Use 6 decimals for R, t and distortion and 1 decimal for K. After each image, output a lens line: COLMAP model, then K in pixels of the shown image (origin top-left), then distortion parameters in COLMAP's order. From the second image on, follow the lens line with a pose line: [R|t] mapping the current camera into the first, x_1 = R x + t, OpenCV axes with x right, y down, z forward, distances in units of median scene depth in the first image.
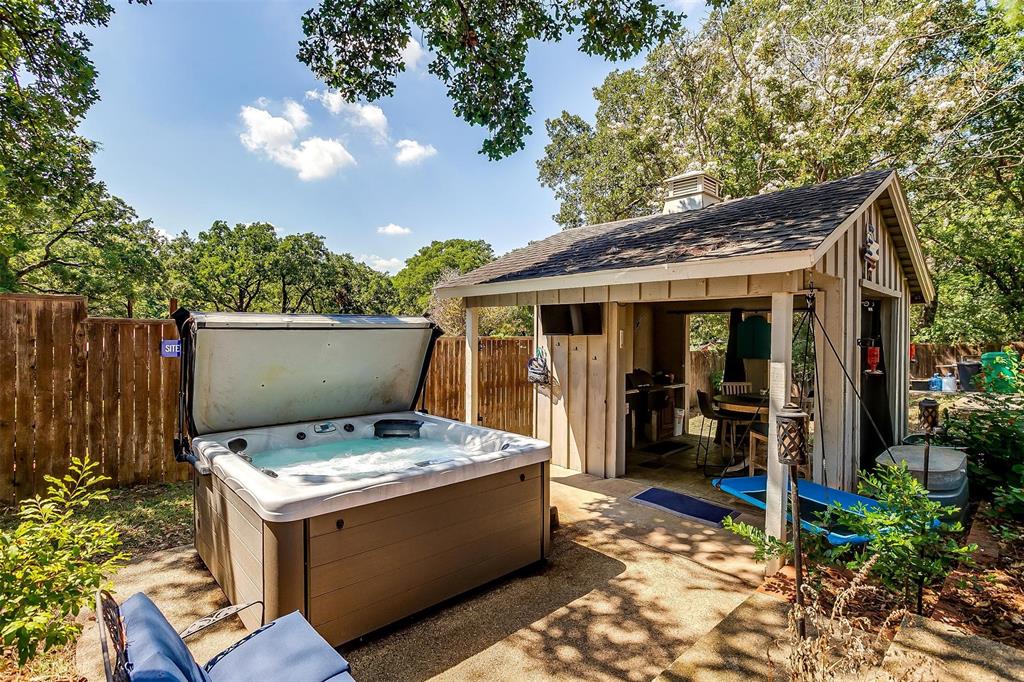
lens RADIAL K [[499.4, 0, 510.1], [0, 499.4, 339.1], [0, 0, 1]] dist [-0.038452, 0.020506]
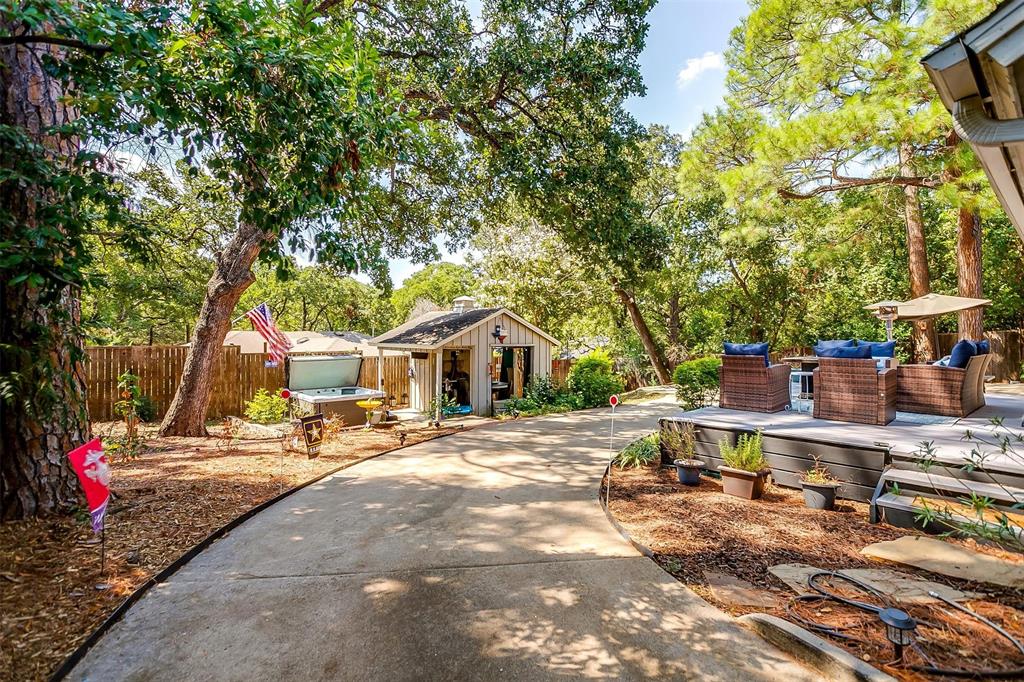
lens RADIAL K [[499.4, 0, 514.0], [0, 499.4, 338.4], [0, 0, 1]] dist [-0.038452, 0.020506]
pose [[0.999734, -0.004511, -0.022614, 0.638842], [0.004497, 0.999990, -0.000647, -0.105415], [0.022617, 0.000546, 0.999744, -1.519629]]
